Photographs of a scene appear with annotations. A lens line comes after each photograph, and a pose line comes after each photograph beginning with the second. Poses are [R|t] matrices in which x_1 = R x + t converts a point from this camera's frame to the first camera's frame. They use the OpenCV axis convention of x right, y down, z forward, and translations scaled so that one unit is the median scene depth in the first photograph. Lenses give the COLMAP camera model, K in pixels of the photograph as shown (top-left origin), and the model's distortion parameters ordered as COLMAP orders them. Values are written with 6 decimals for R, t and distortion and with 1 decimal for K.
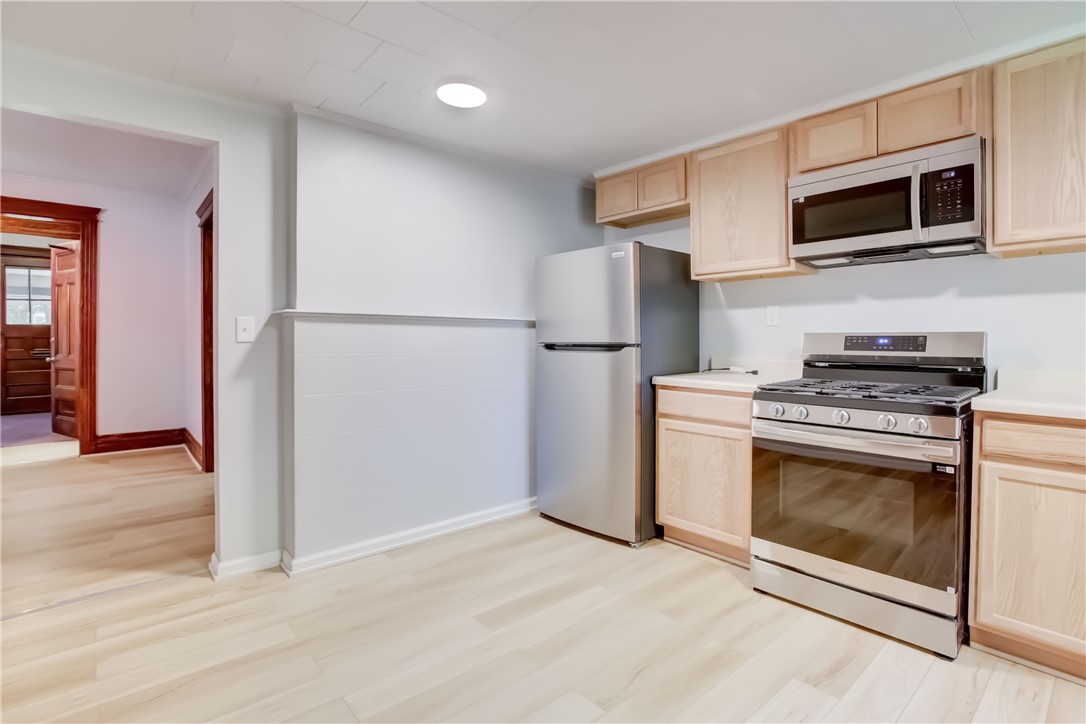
lens RADIAL K [[515.6, 0, 500.2], [0, 515.6, 338.2], [0, 0, 1]] dist [-0.034847, 0.007523]
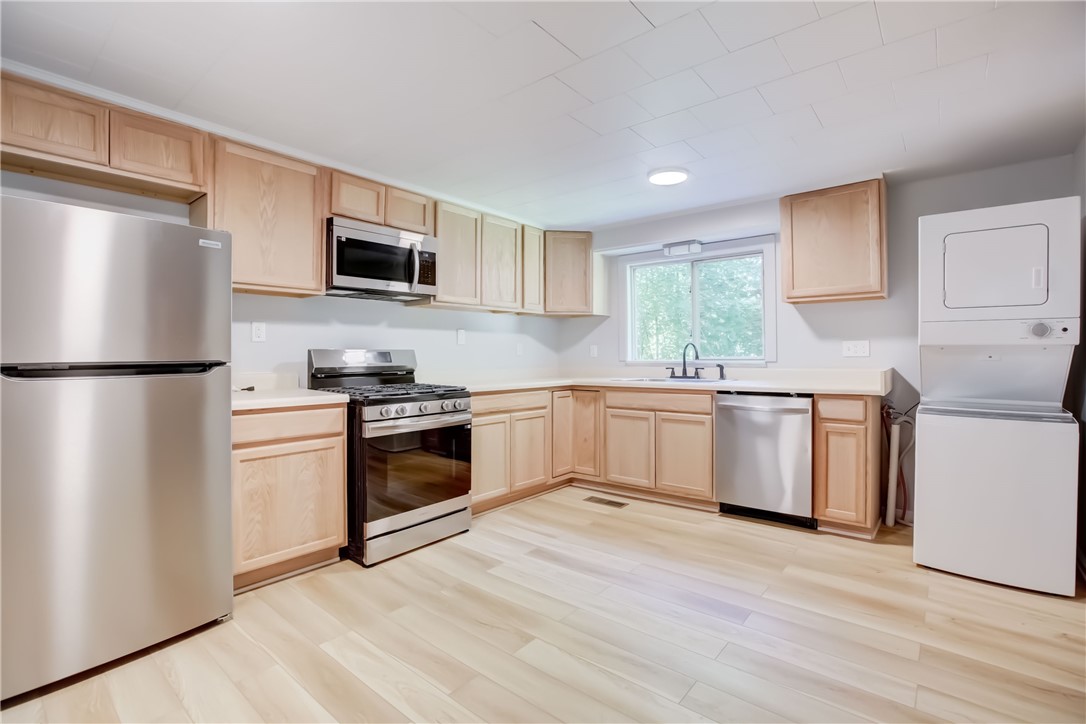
lens RADIAL K [[515.6, 0, 540.6], [0, 515.6, 350.8], [0, 0, 1]] dist [-0.034847, 0.007523]
pose [[-0.198458, -0.000737, 0.980109, -0.321418], [-0.002851, 0.999996, 0.000174, -0.004106], [-0.980105, -0.002760, -0.198459, 0.365521]]
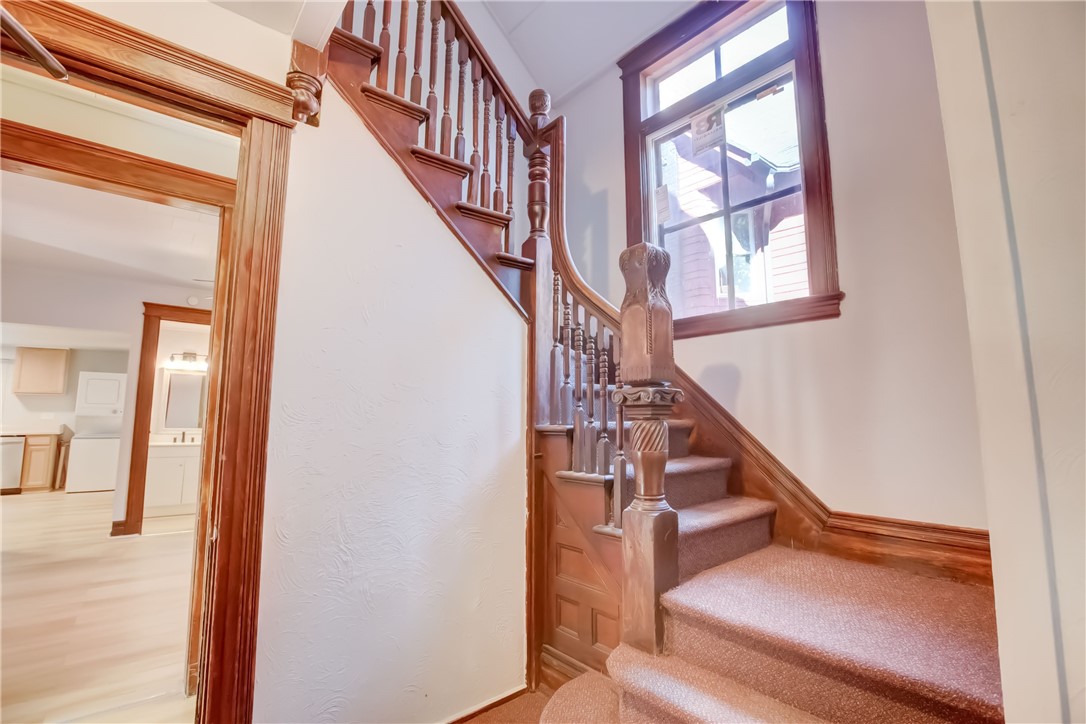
lens RADIAL K [[483.6, 0, 543.8], [0, 483.6, 360.2], [0, 0, 1]] dist [-0.028260, -0.000115]
pose [[-0.999618, -0.011280, -0.025225, -1.228300], [-0.007999, 0.991926, -0.126565, -0.009173], [0.026449, -0.126315, -0.991638, 1.308295]]
